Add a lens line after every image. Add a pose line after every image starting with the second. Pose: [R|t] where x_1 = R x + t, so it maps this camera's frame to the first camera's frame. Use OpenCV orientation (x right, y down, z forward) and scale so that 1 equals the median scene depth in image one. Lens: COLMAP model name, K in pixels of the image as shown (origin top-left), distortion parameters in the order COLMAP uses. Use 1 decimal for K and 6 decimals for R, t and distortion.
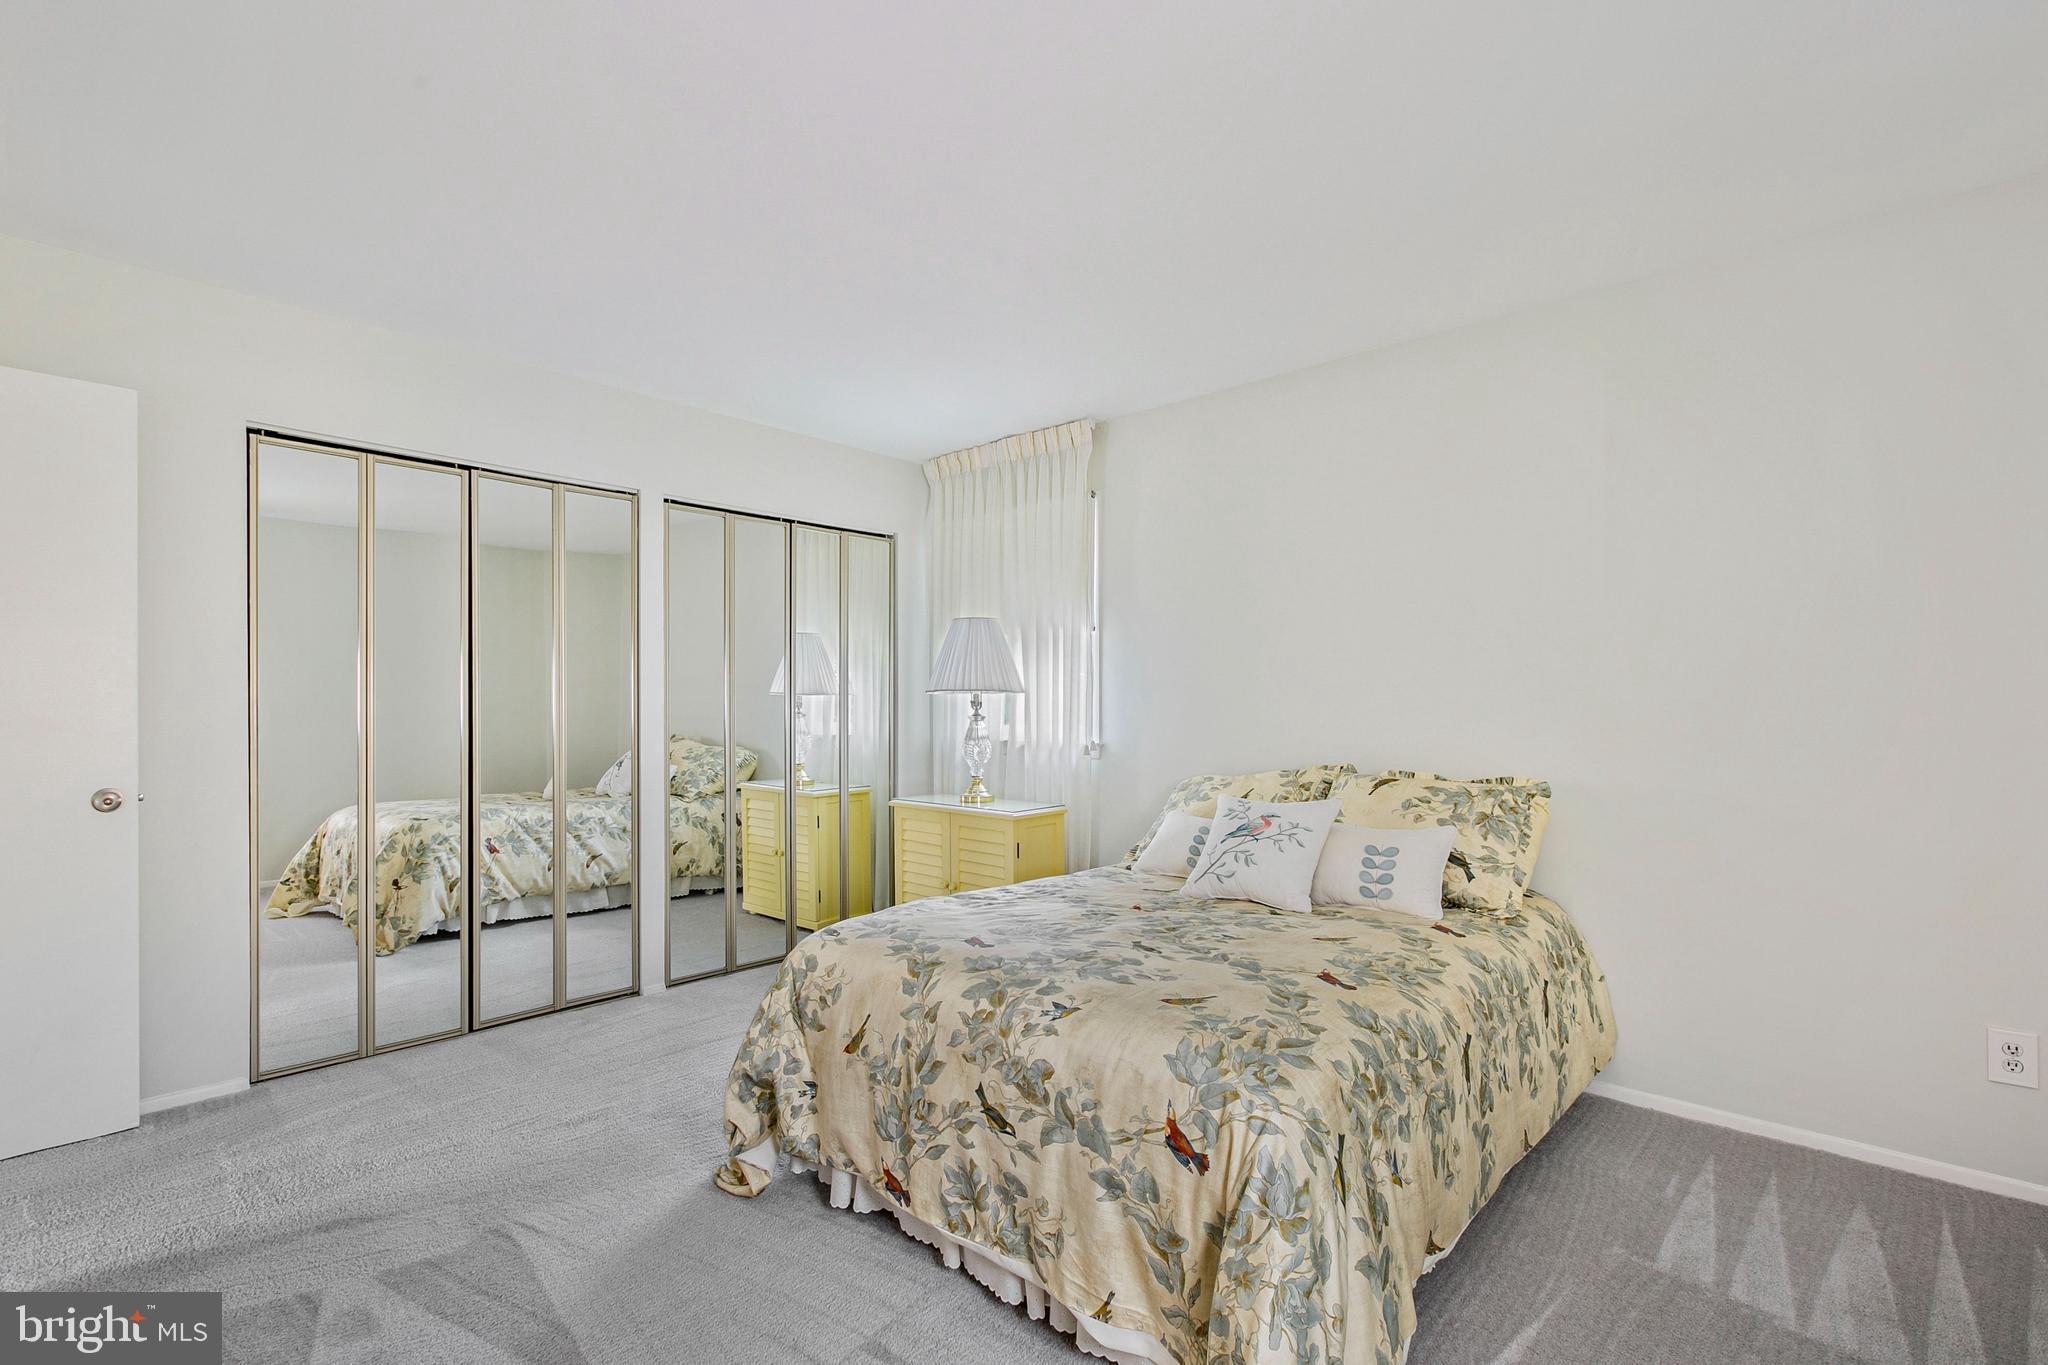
lens RADIAL K [[943.1, 0, 1037.3], [0, 943.1, 691.6], [0, 0, 1]] dist [-0.000136, -0.002822]
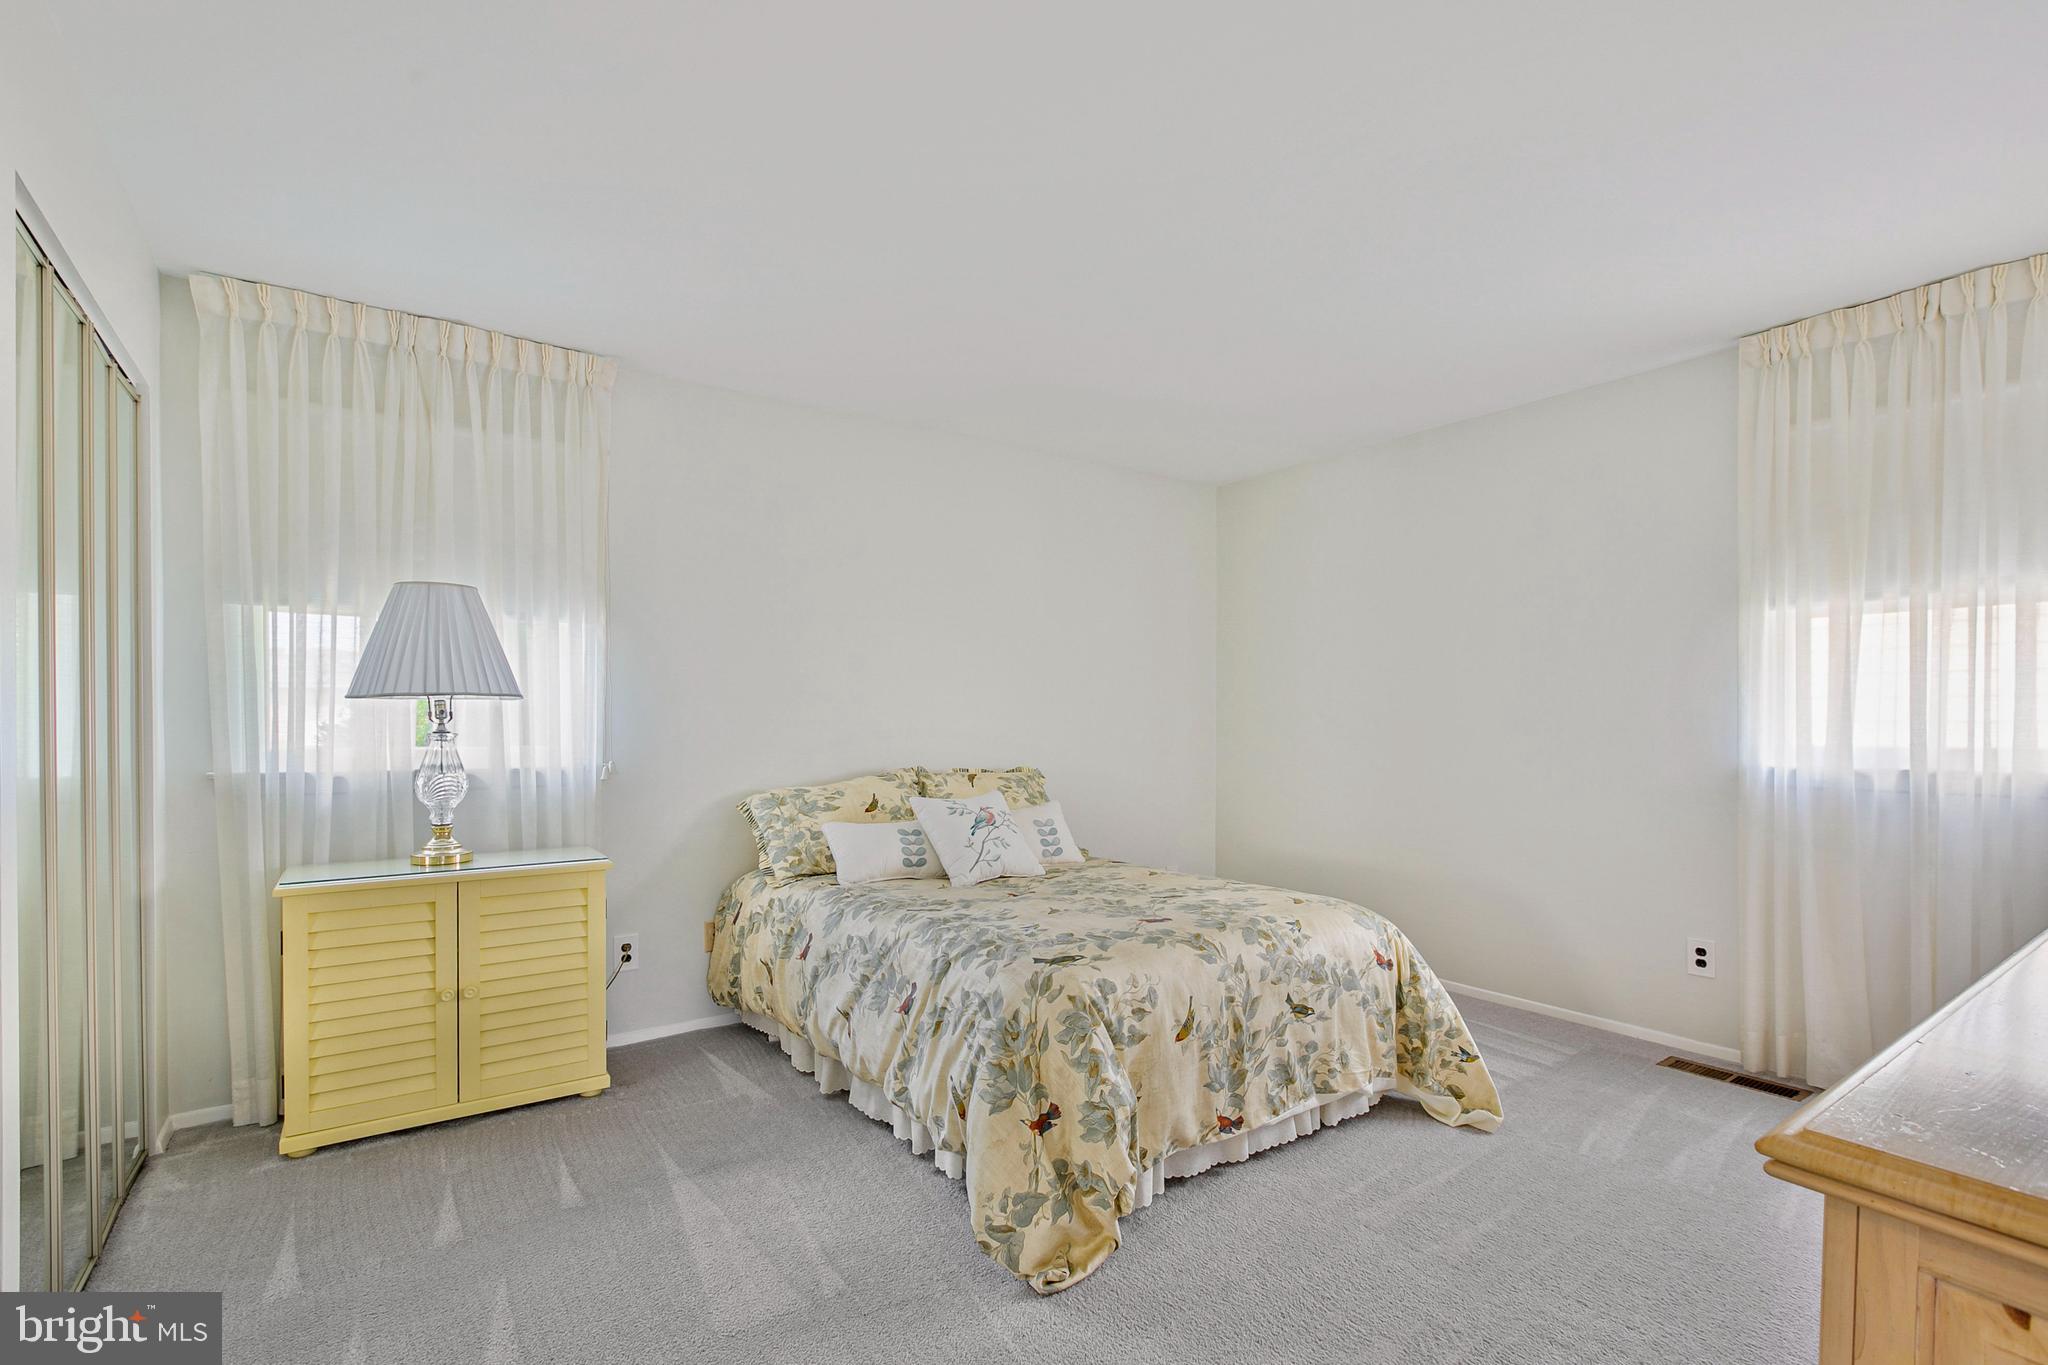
lens RADIAL K [[943.1, 0, 966.6], [0, 943.1, 737.0], [0, 0, 1]] dist [-0.000136, -0.002822]
pose [[0.214283, -0.008470, 0.976735, -1.297839], [-0.016208, 0.999794, 0.012226, 0.030375], [-0.976637, -0.018451, 0.214102, 1.018628]]
